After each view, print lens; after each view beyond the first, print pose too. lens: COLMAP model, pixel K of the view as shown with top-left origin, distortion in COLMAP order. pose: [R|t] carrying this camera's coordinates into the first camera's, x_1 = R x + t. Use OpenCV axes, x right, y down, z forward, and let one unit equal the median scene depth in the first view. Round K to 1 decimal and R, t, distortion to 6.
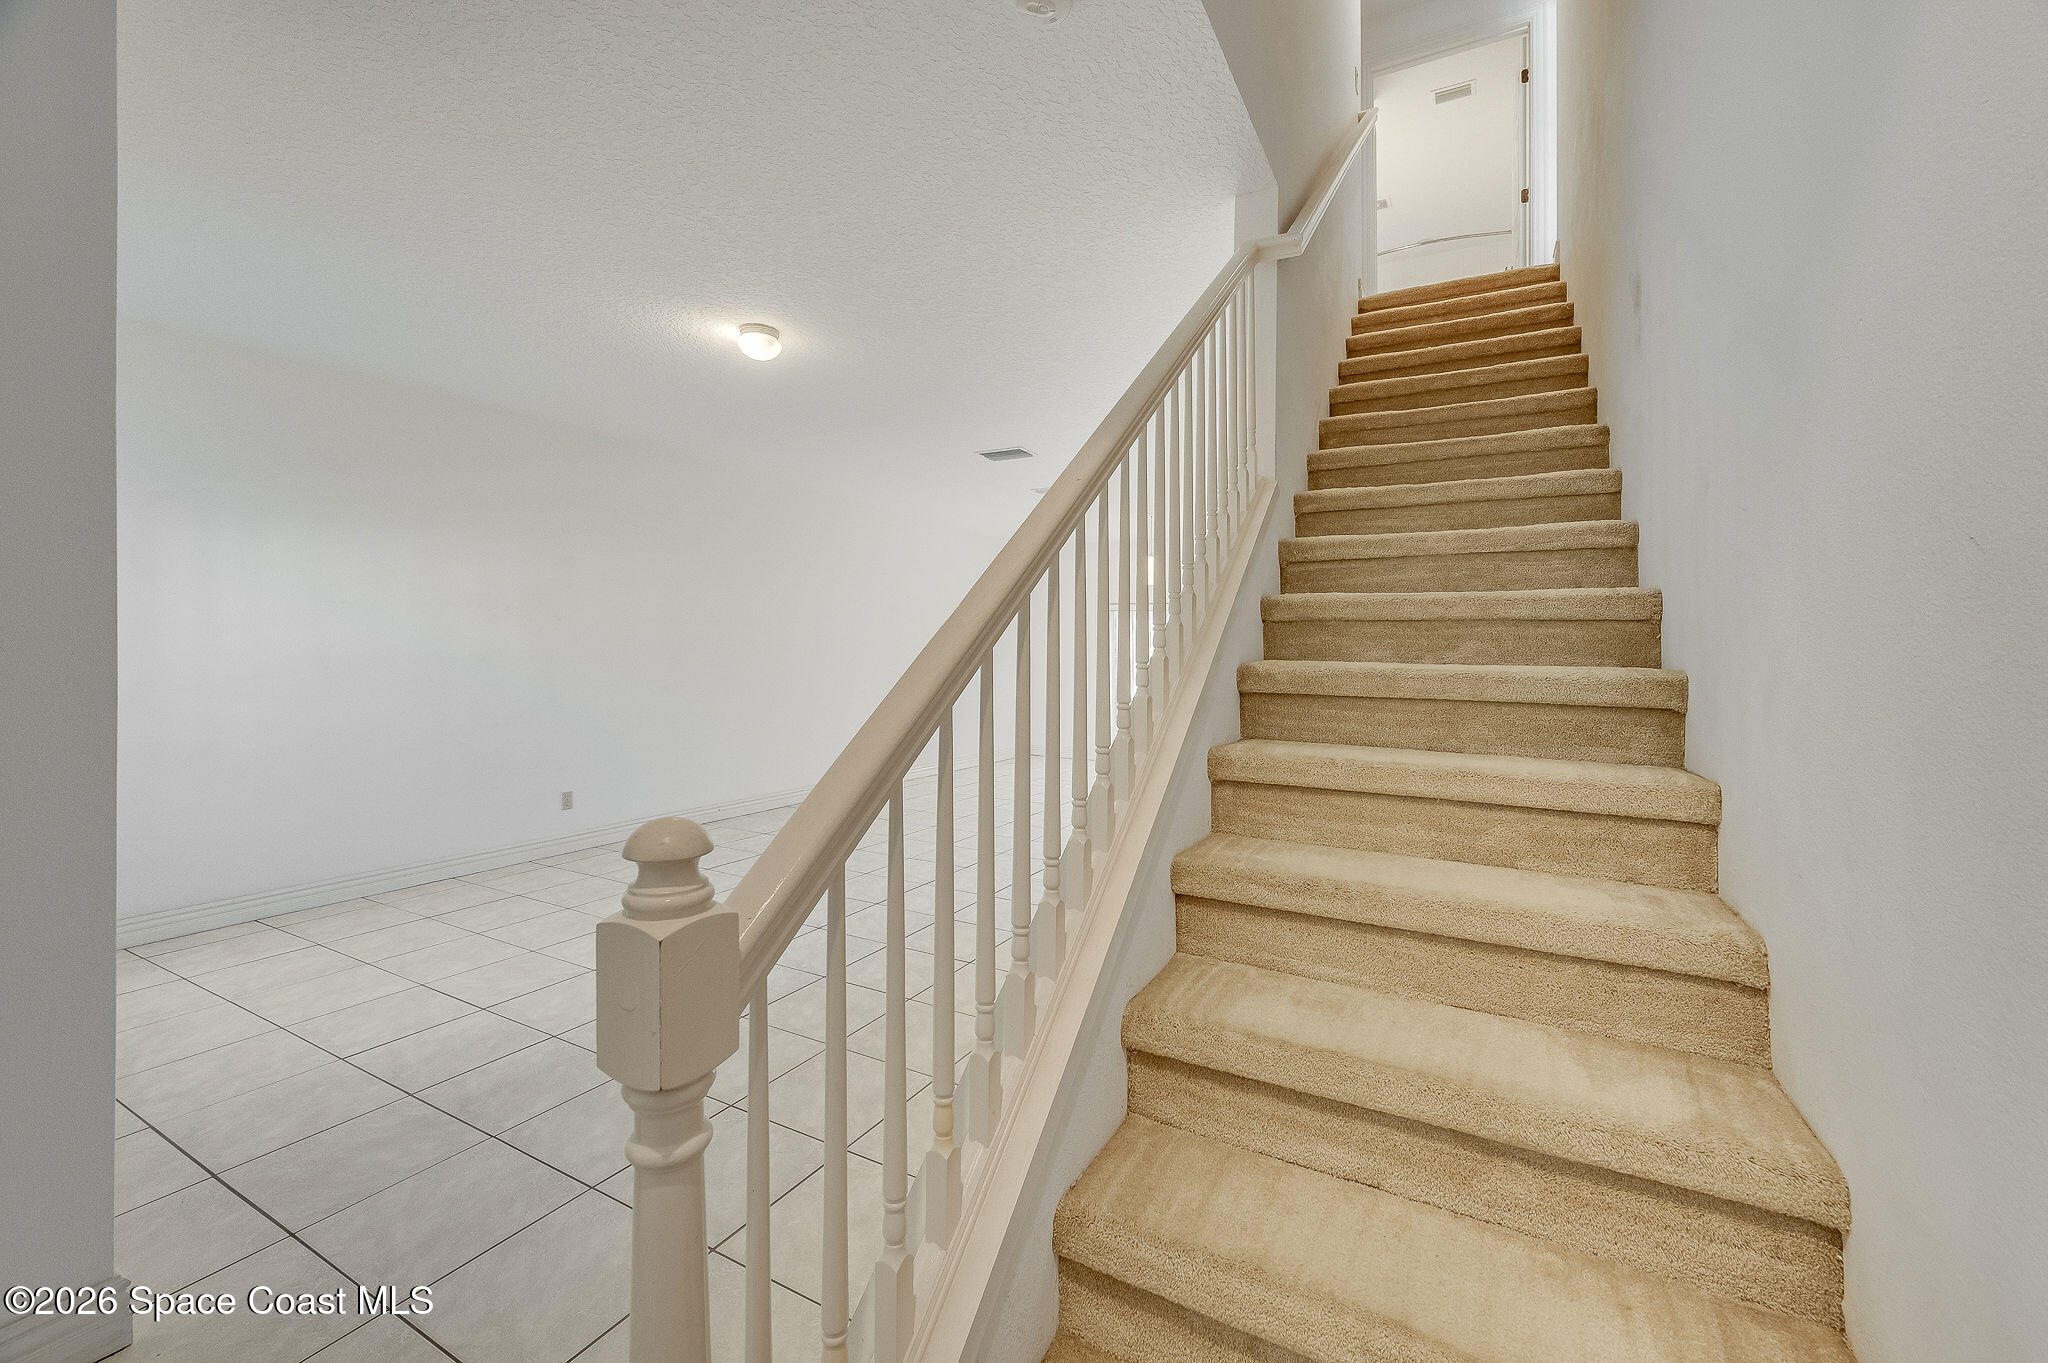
lens RADIAL K [[822.7, 0, 1027.3], [0, 822.7, 671.8], [0, 0, 1]] dist [-0.001960, 0.000022]
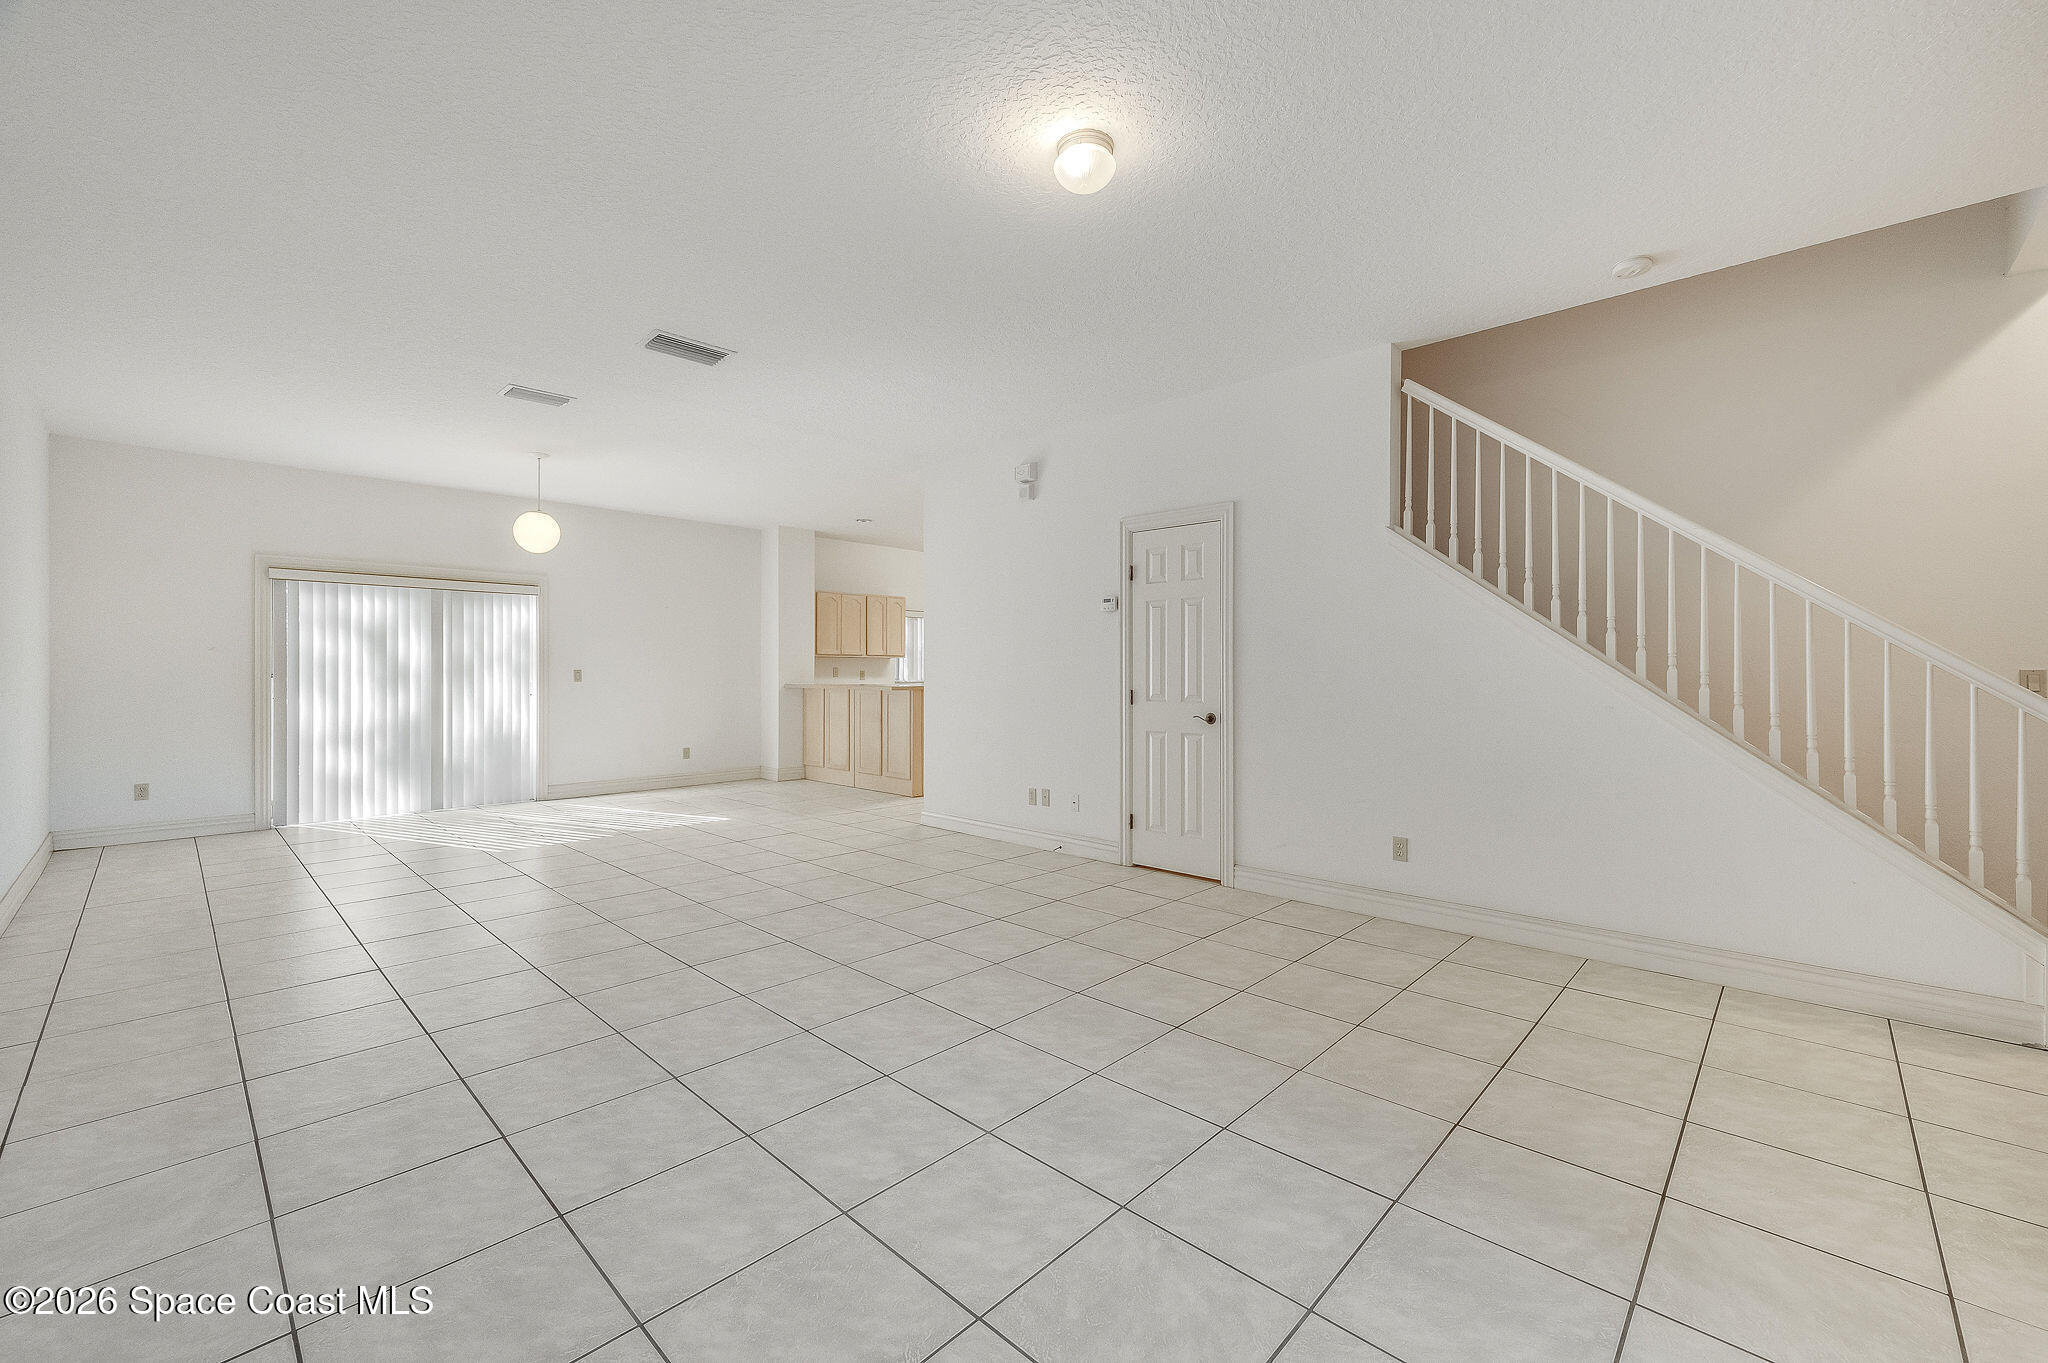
lens RADIAL K [[823.7, 0, 1031.2], [0, 823.7, 683.1], [0, 0, 1]] dist [0.002472, -0.000243]
pose [[0.258679, -0.027594, 0.965569, -0.914081], [0.026279, 0.999423, 0.021521, 0.010286], [-0.965606, 0.019807, 0.259255, 0.804948]]
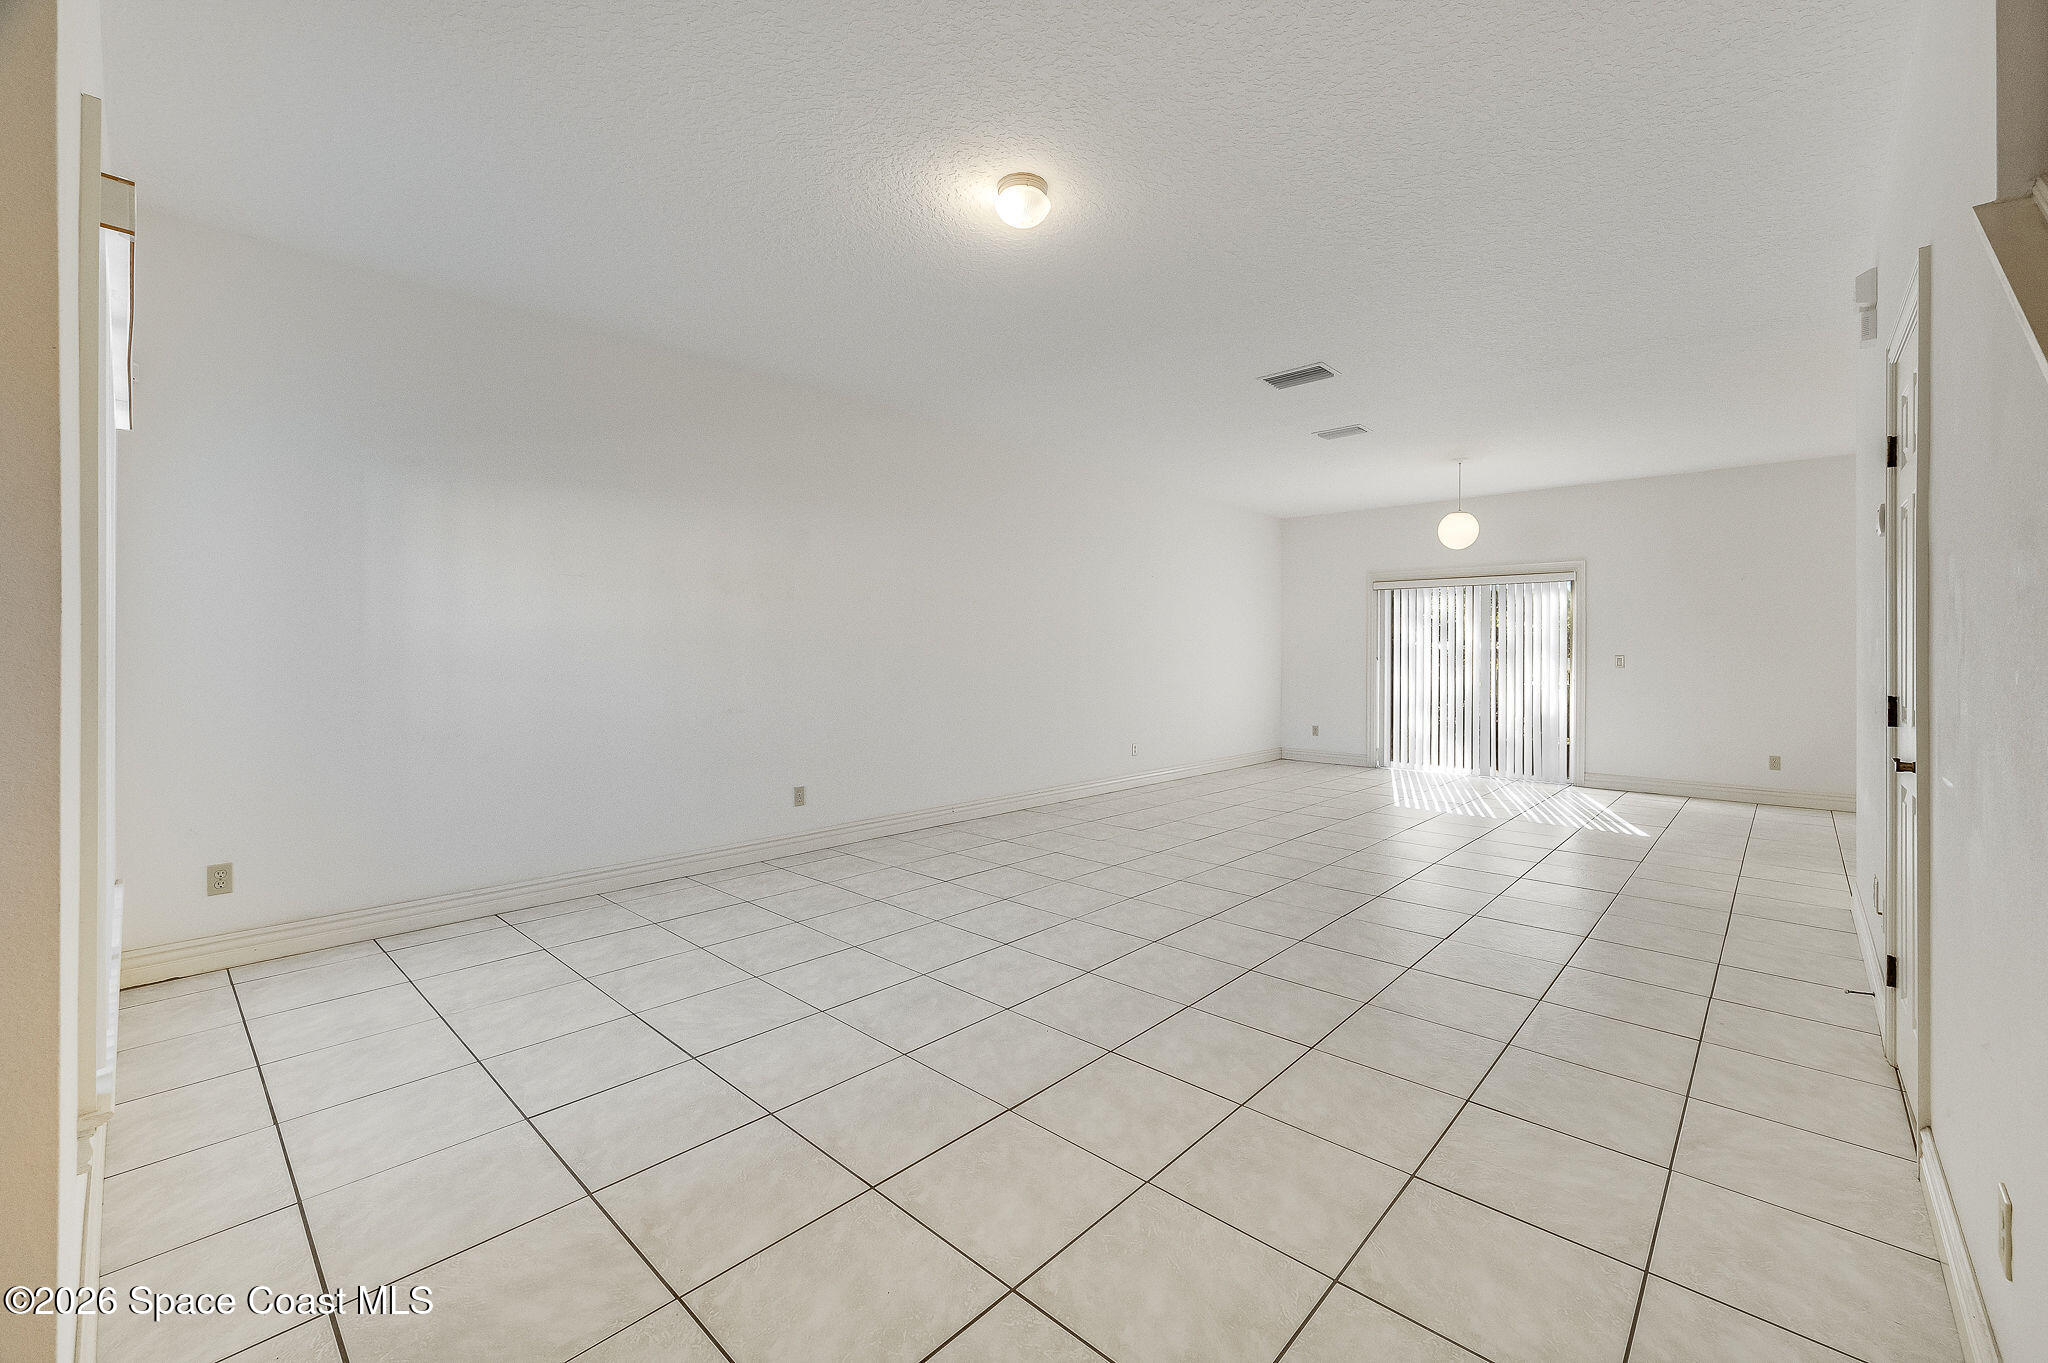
lens RADIAL K [[823.7, 0, 1035.1], [0, 823.7, 653.1], [0, 0, 1]] dist [0.002472, -0.000243]
pose [[0.970852, -0.010529, -0.239449, -0.123860], [0.003856, 0.999591, -0.028320, 0.036567], [0.239649, 0.026571, 0.970496, 0.249602]]
